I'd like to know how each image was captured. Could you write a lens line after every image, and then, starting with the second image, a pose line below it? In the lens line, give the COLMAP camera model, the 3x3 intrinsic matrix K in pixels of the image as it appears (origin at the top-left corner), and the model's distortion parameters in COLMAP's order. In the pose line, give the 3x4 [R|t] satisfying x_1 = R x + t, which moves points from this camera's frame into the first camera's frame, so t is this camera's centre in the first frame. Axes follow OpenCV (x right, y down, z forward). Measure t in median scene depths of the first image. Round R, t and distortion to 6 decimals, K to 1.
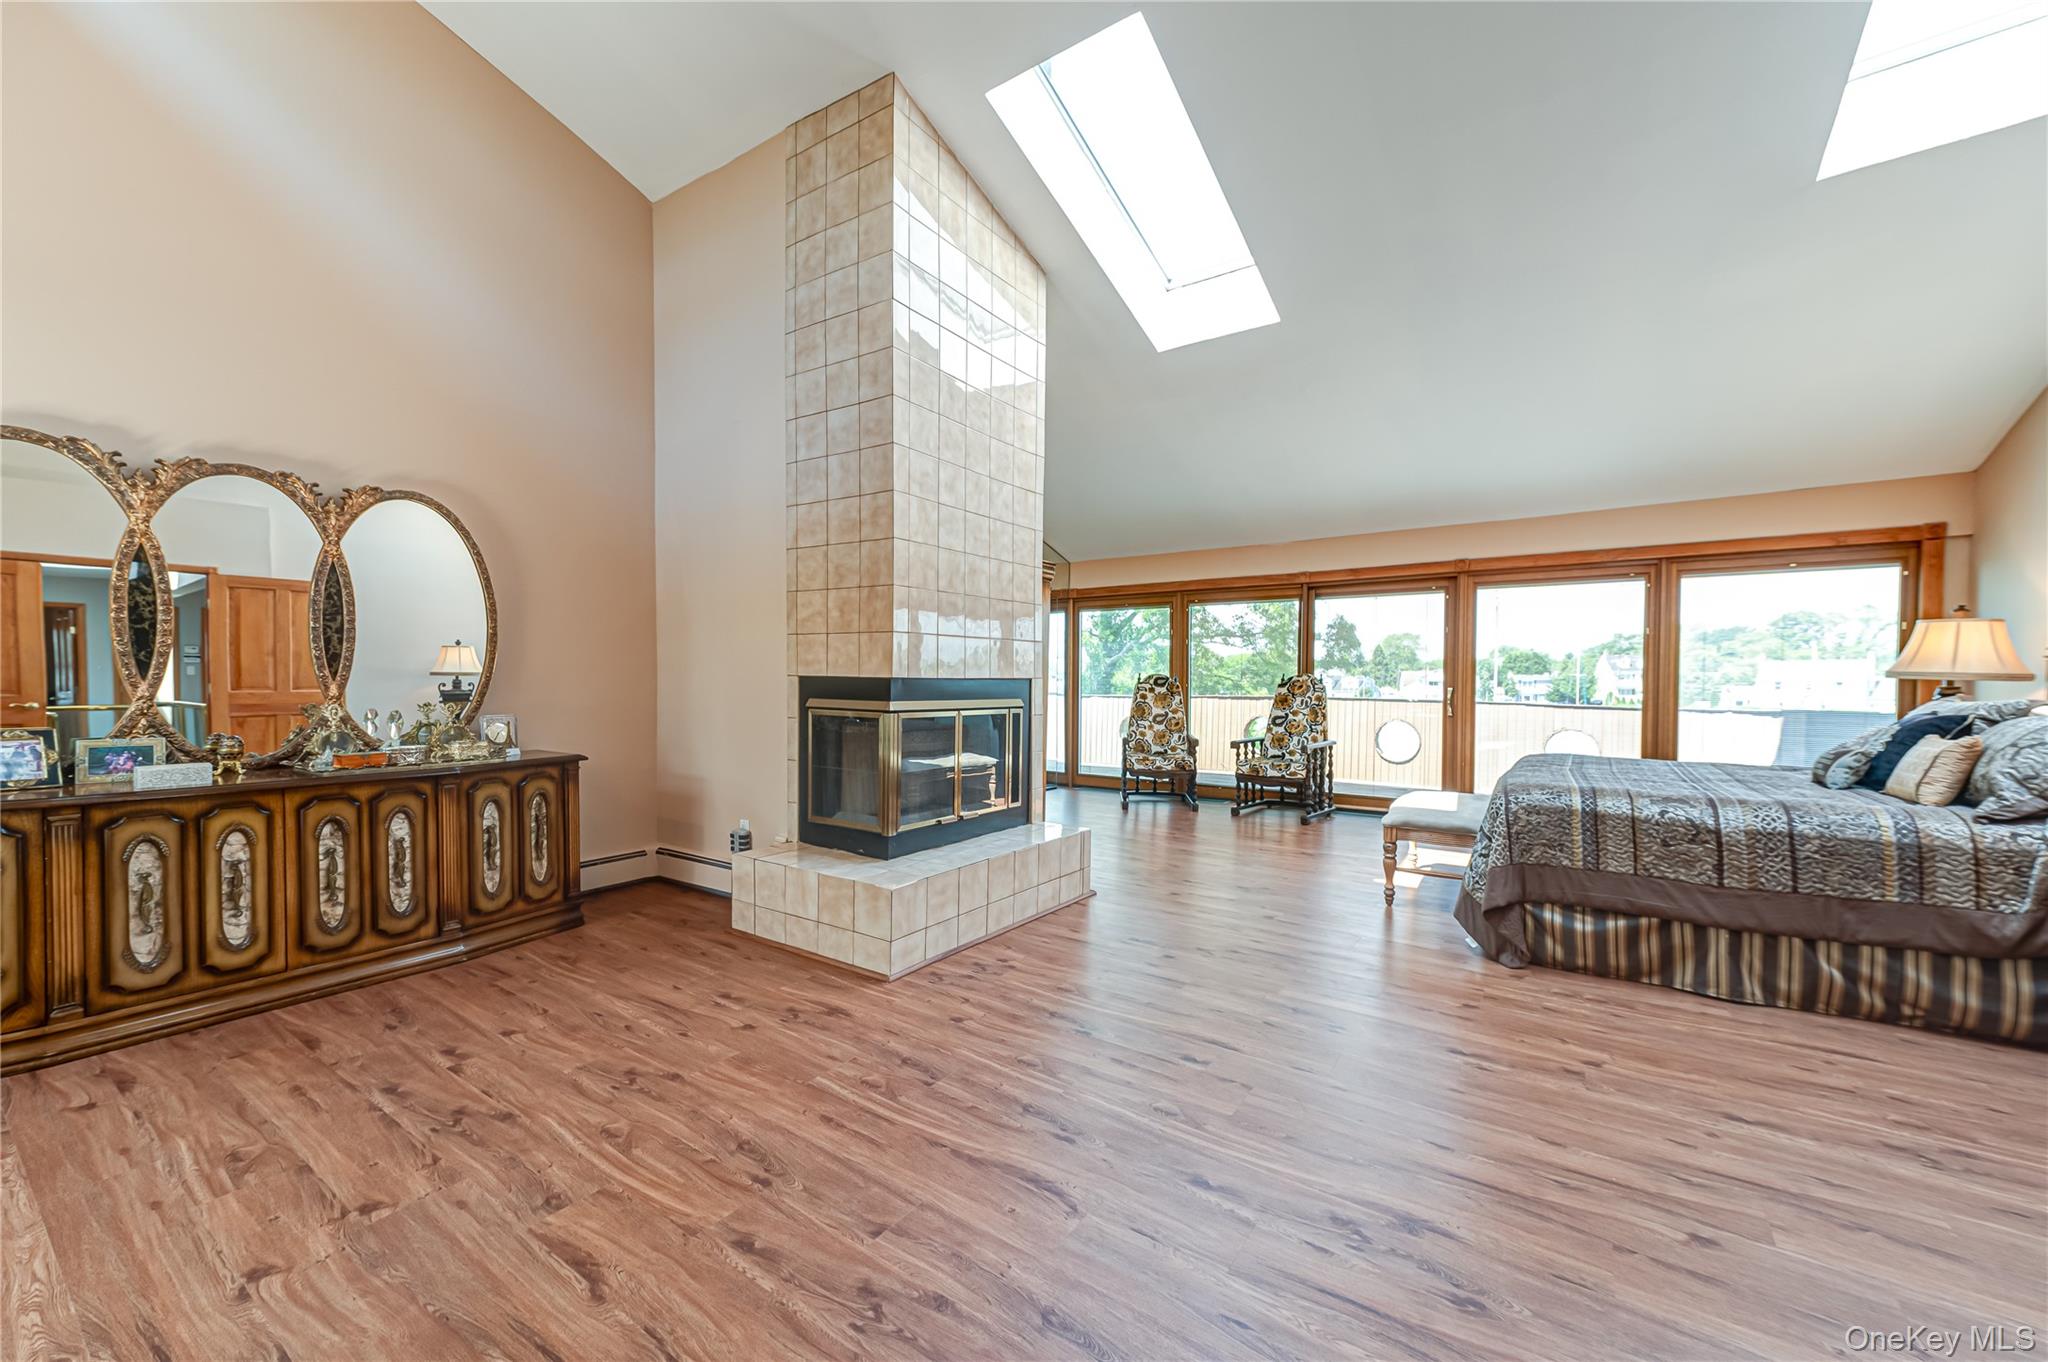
lens RADIAL K [[805.8, 0, 1018.6], [0, 805.8, 686.7], [0, 0, 1]] dist [0.013514, -0.000085]
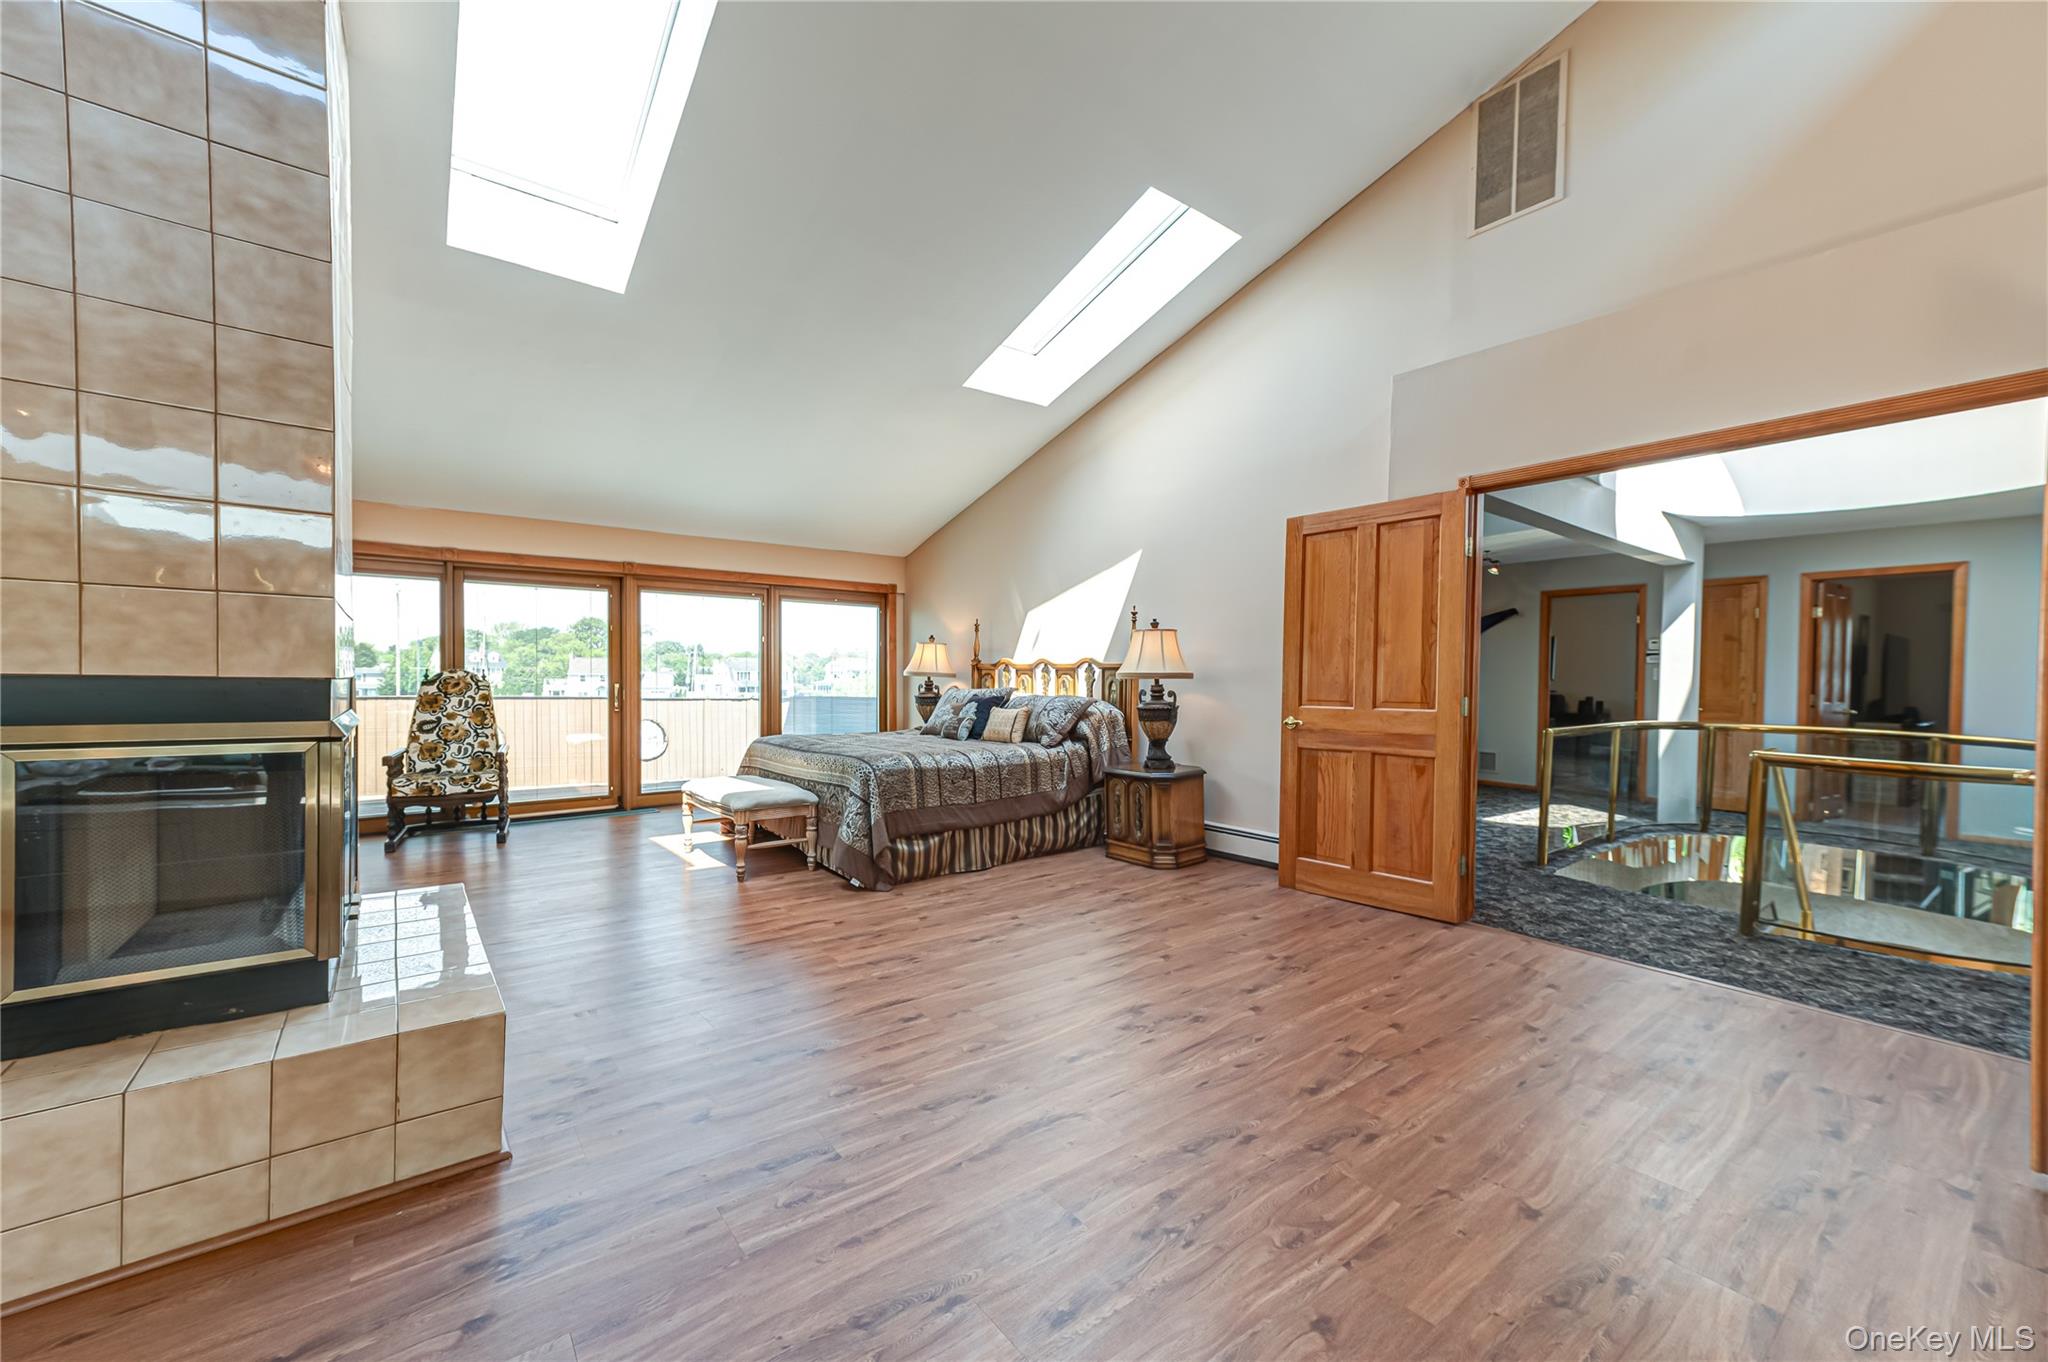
lens RADIAL K [[805.8, 0, 1020.8], [0, 805.8, 683.7], [0, 0, 1]] dist [0.013514, -0.000085]
pose [[0.288036, -0.010763, 0.957559, -0.638264], [0.006252, 0.999937, 0.009359, -0.010655], [-0.957599, 0.003291, 0.288085, 0.416542]]
